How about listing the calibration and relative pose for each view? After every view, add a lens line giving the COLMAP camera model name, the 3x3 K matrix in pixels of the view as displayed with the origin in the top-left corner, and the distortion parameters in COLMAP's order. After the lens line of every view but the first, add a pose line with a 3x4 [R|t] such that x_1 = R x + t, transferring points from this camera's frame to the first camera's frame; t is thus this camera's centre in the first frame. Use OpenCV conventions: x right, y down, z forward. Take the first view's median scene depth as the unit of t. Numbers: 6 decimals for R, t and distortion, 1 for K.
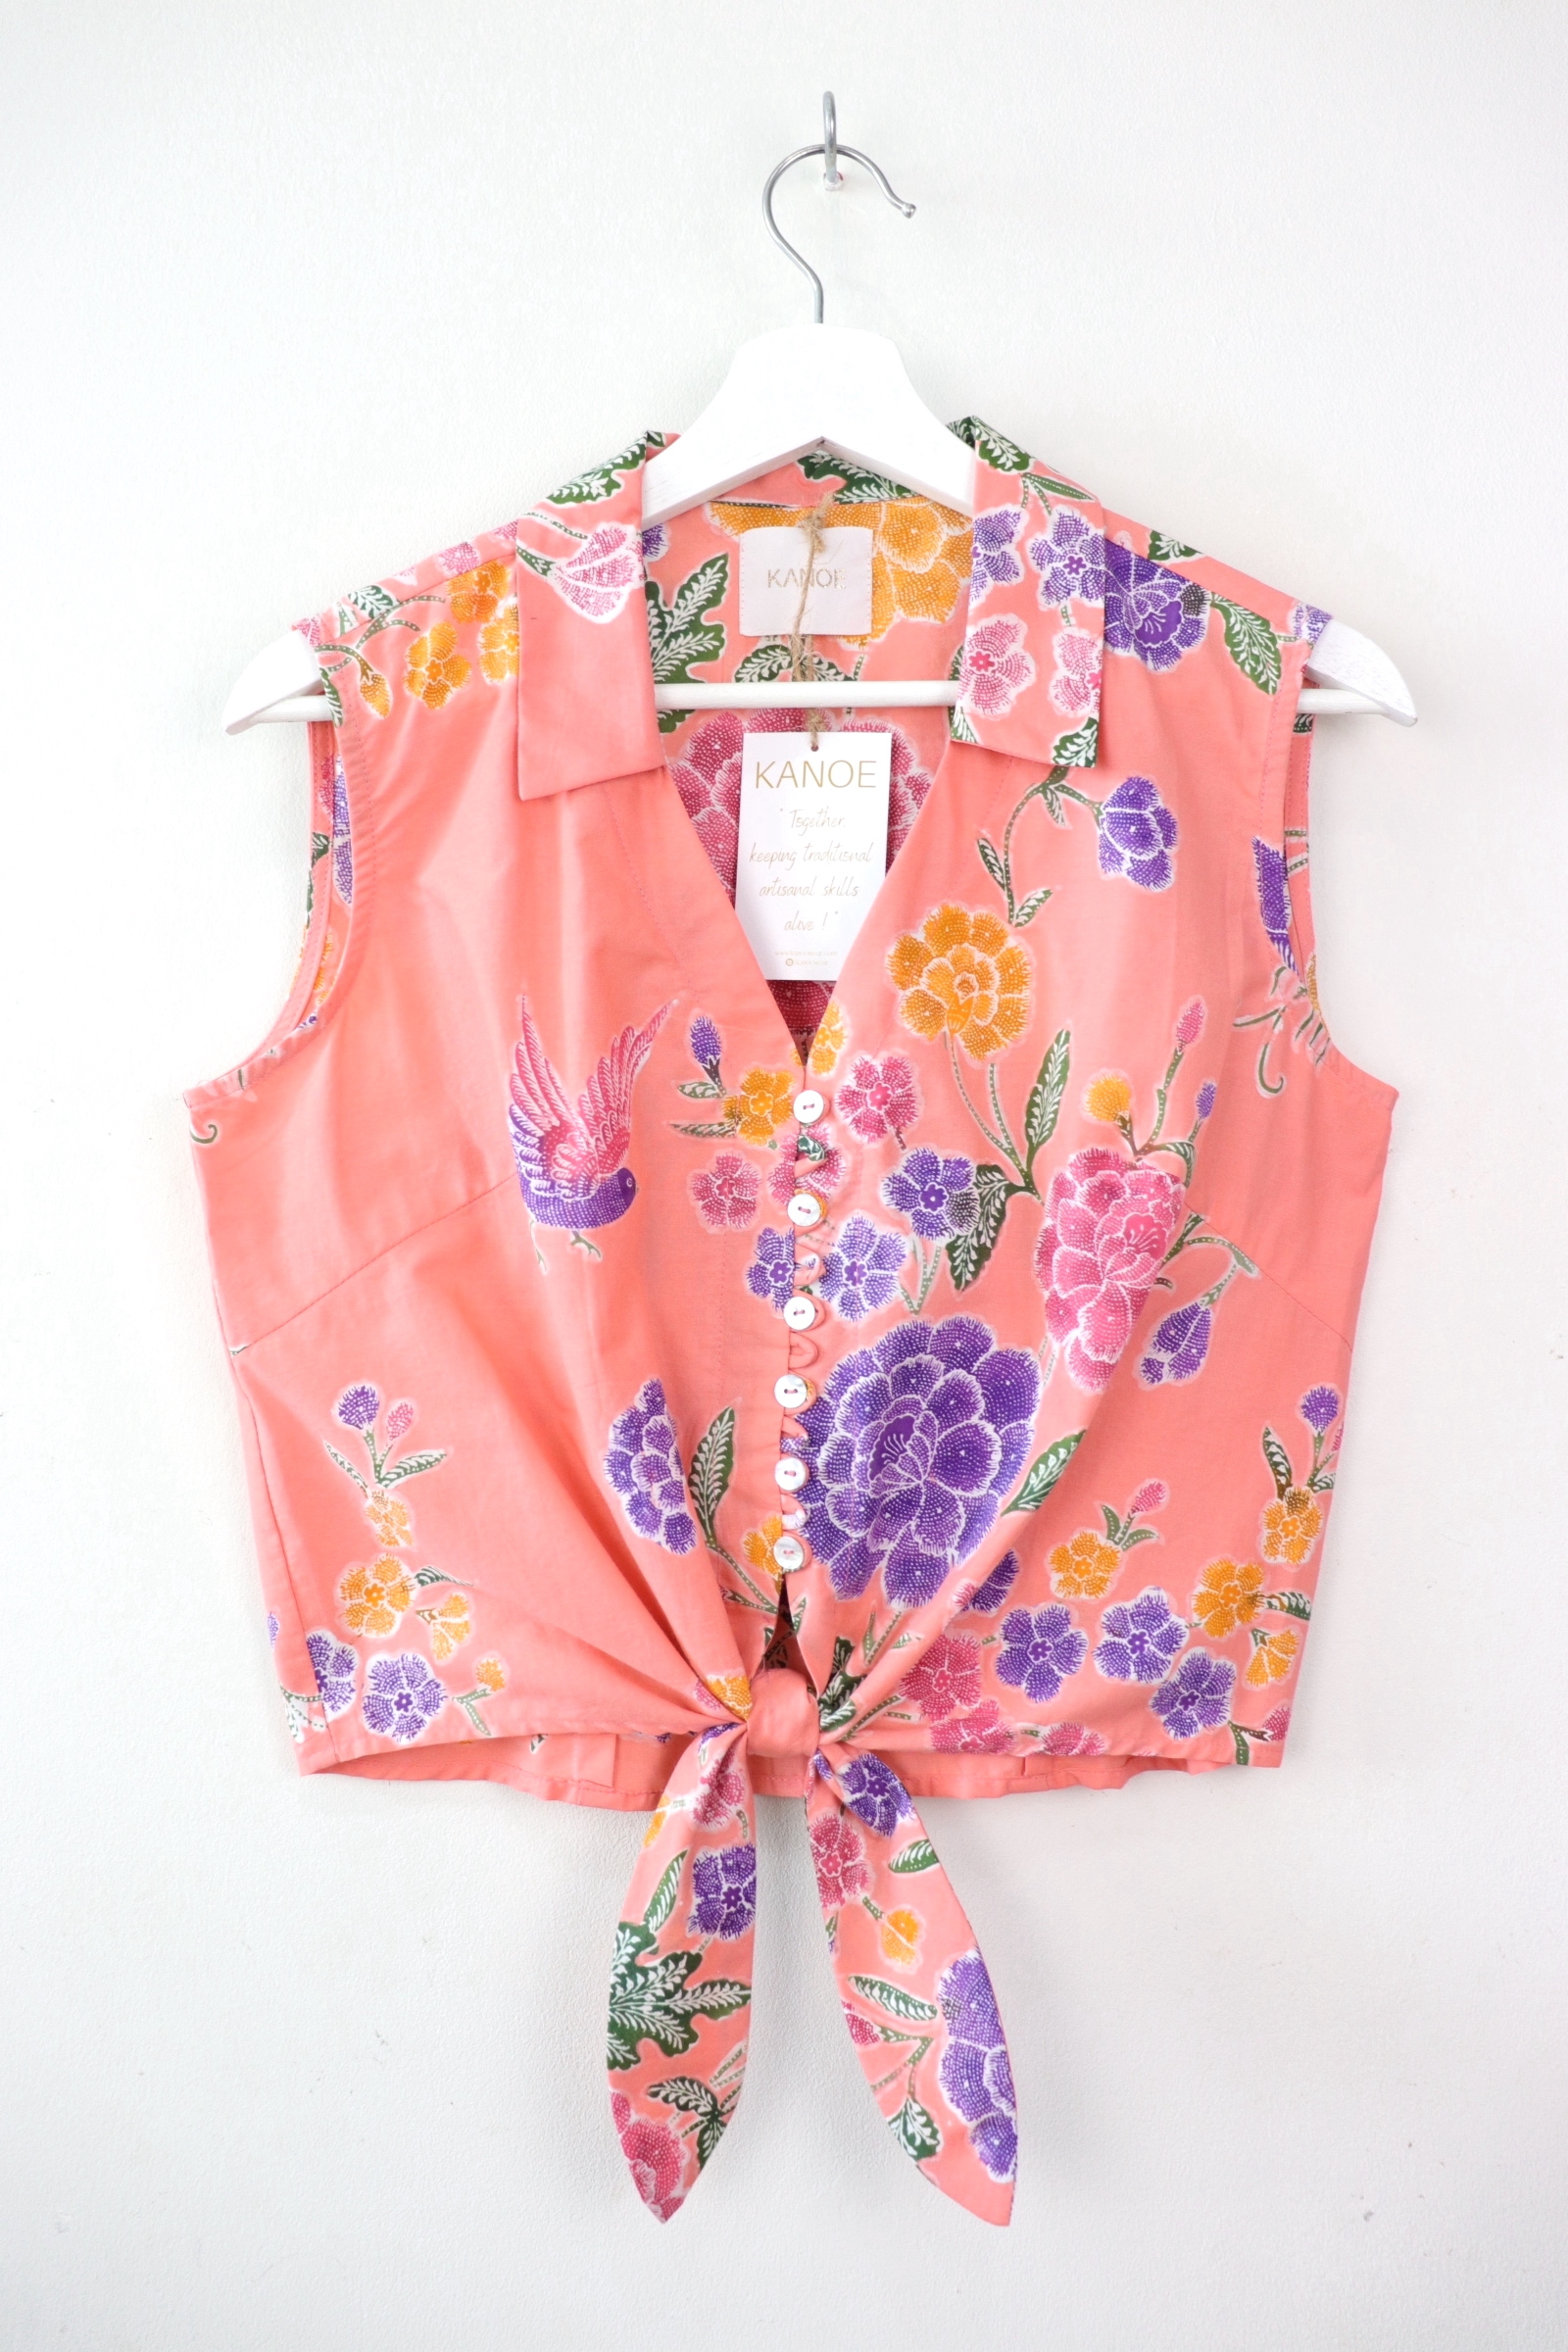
lens RADIAL K [[2011.4, 0, 788.2], [0, 2011.4, 1170.8], [0, 0, 1]] dist [-0.131604, 0.070596]
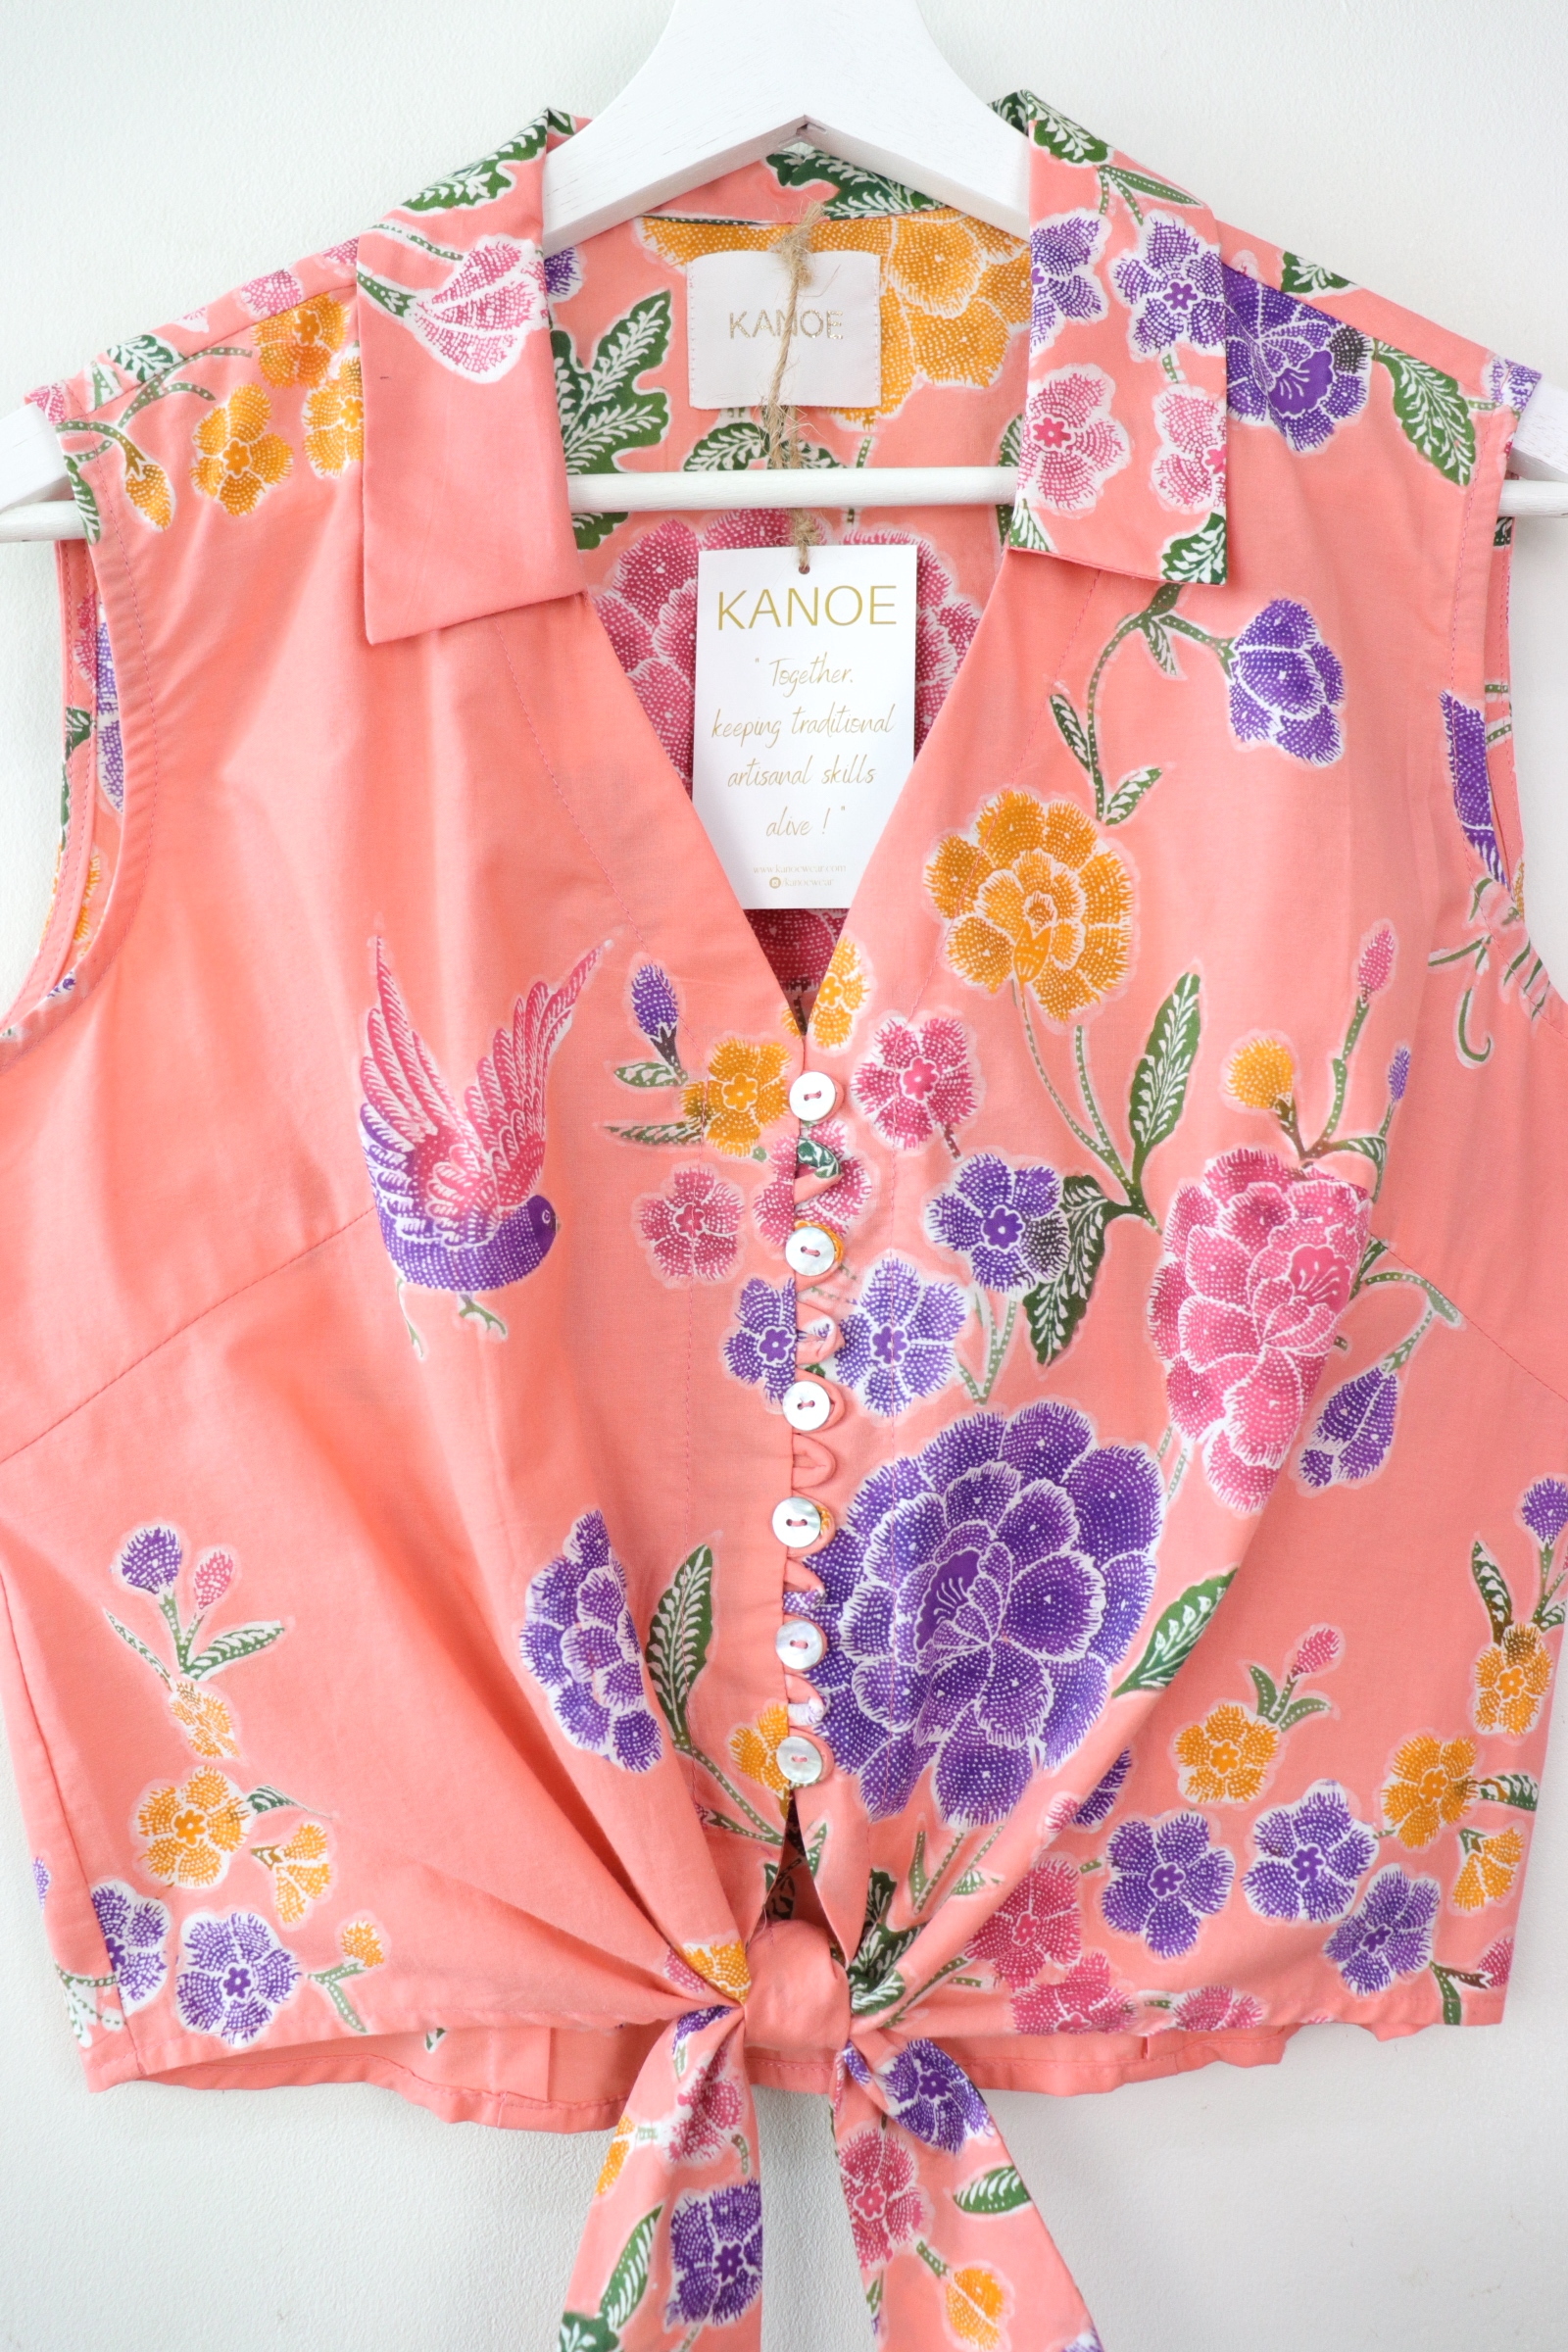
lens RADIAL K [[2011.4, 0, 791.0], [0, 2011.4, 1174.5], [0, 0, 1]] dist [-0.131604, 0.070596]
pose [[0.998805, -0.024482, 0.042308, -0.025525], [0.023888, 0.999609, 0.014505, -0.015583], [-0.042646, -0.013477, 0.998999, 0.328596]]
